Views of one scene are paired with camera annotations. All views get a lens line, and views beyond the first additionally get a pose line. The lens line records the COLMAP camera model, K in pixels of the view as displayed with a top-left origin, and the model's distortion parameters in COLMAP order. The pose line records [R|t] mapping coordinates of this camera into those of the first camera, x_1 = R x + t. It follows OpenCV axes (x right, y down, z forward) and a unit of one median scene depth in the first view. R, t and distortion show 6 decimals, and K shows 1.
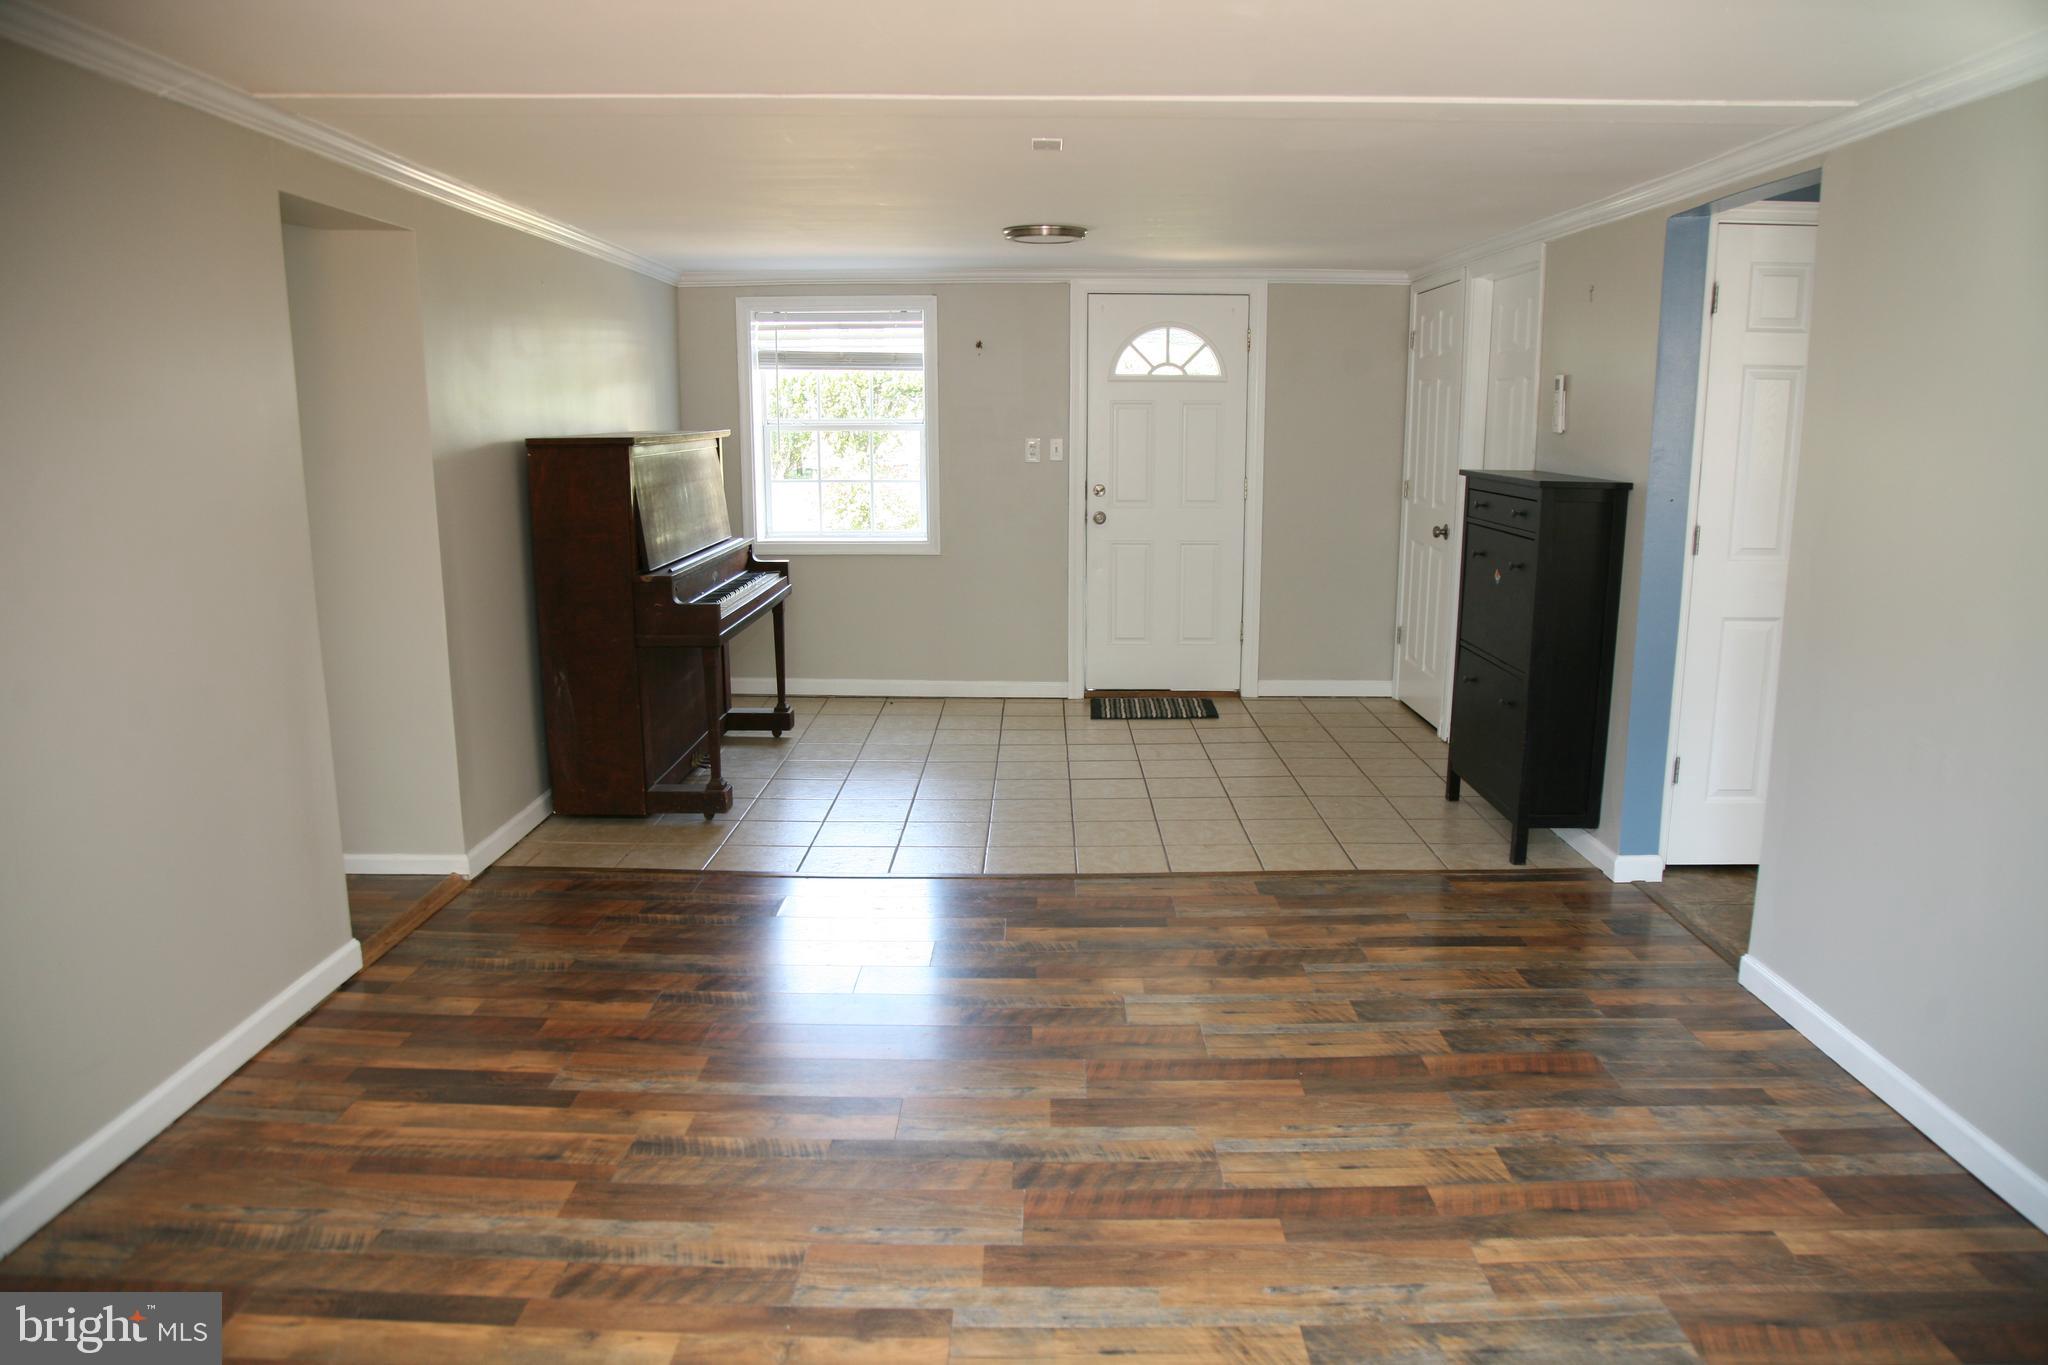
lens RADIAL K [[1418.3, 0, 1034.6], [0, 1418.3, 701.4], [0, 0, 1]] dist [-0.124659, 0.073309]
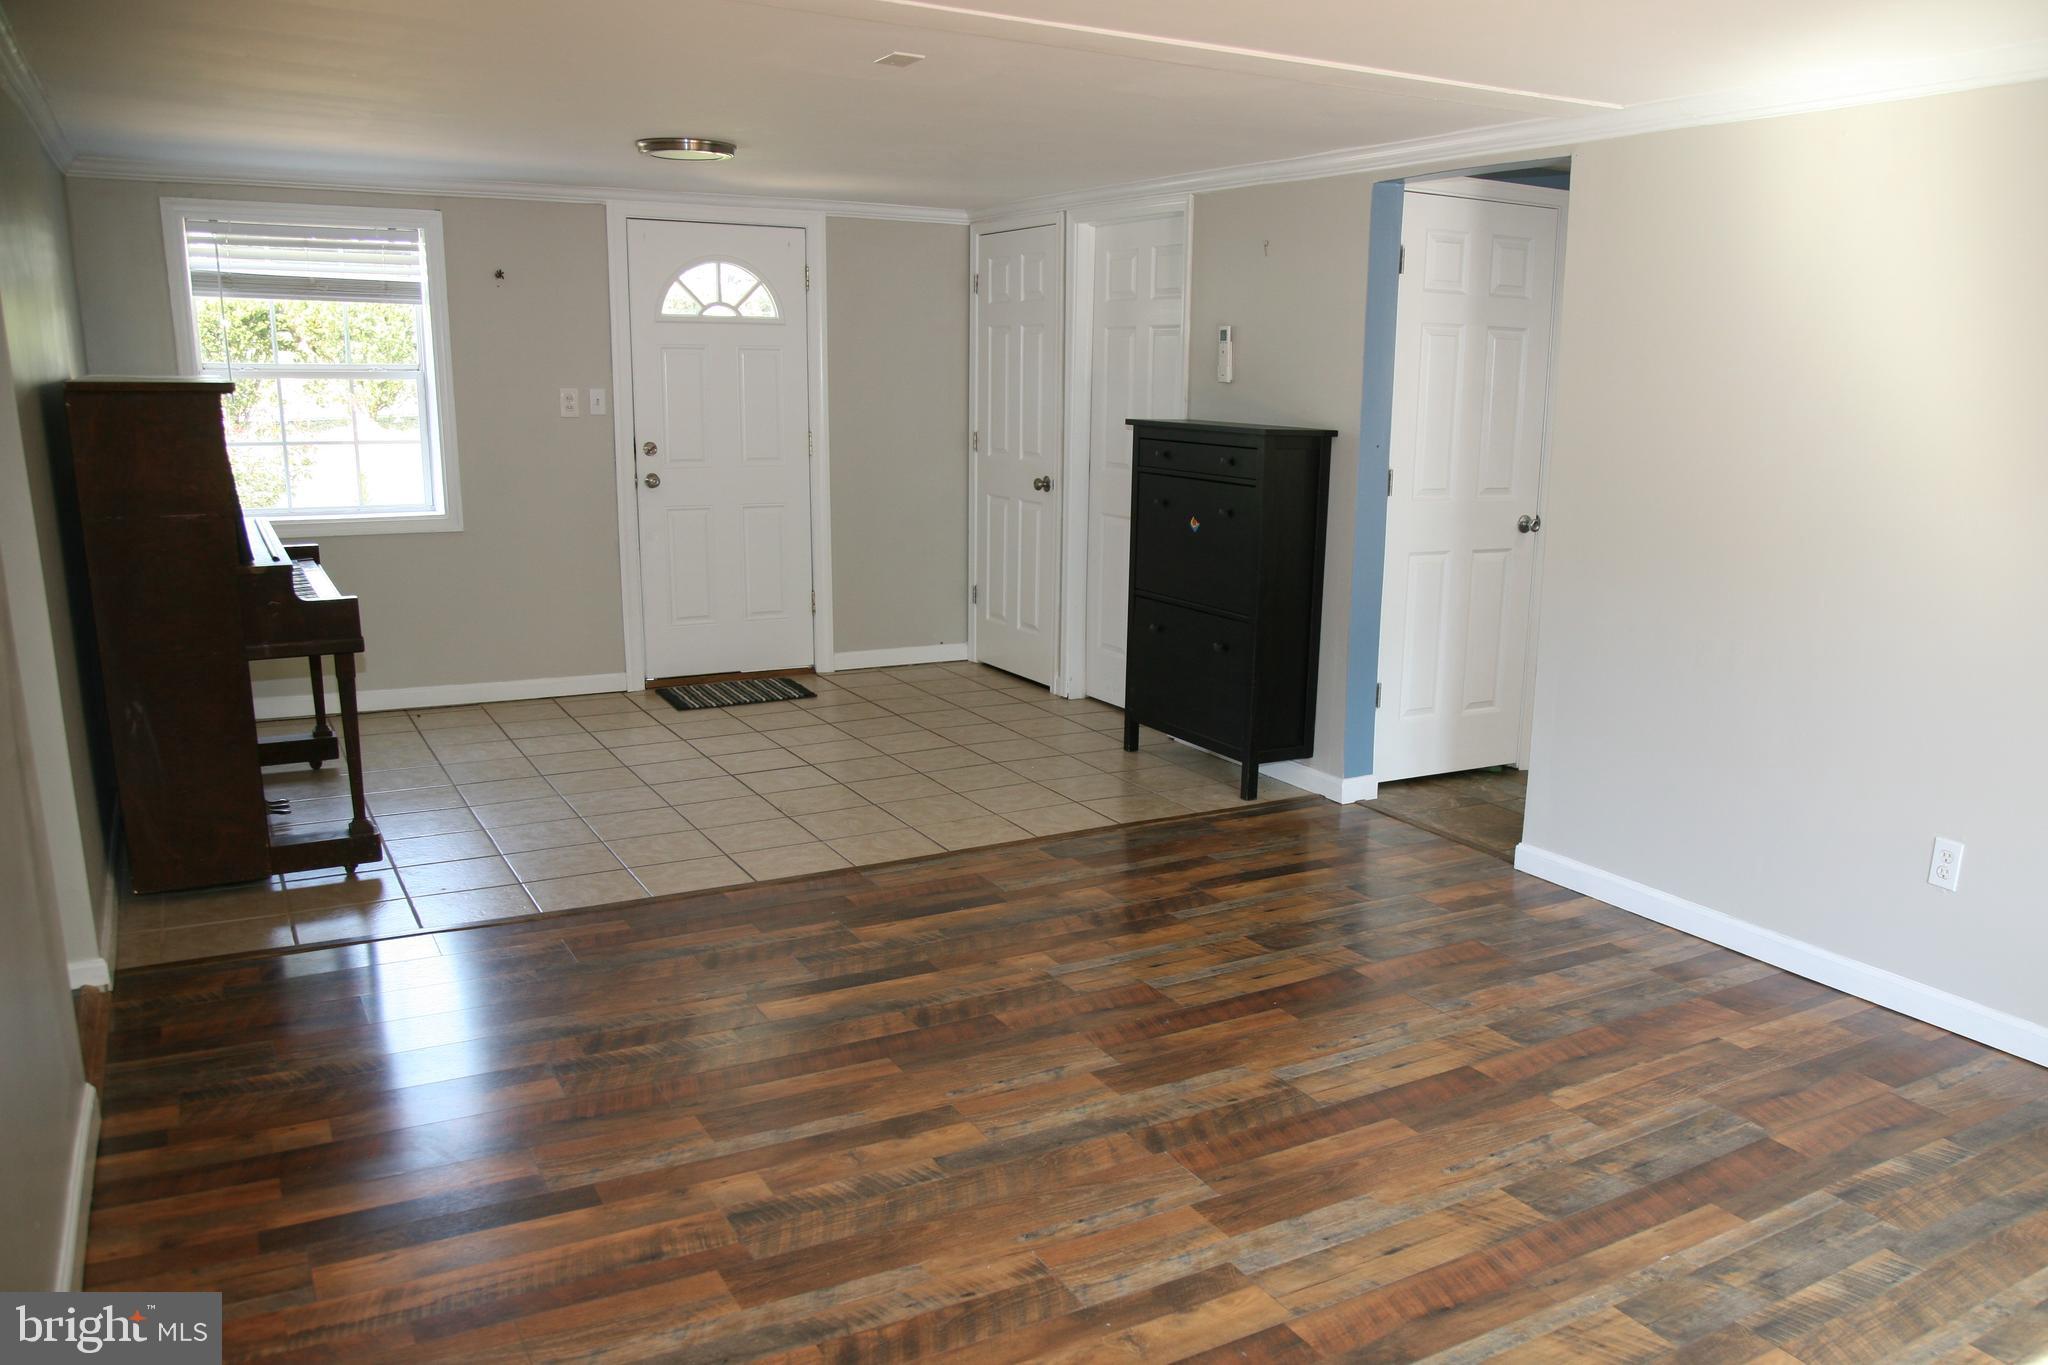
lens RADIAL K [[1570.8, 0, 1145.4], [0, 1570.8, 777.3], [0, 0, 1]] dist [-0.130737, 0.089892]
pose [[0.848124, -0.113795, 0.517433, -0.321354], [0.082592, 0.993118, 0.083031, -0.003838], [-0.523321, -0.027685, 0.851686, 0.043170]]
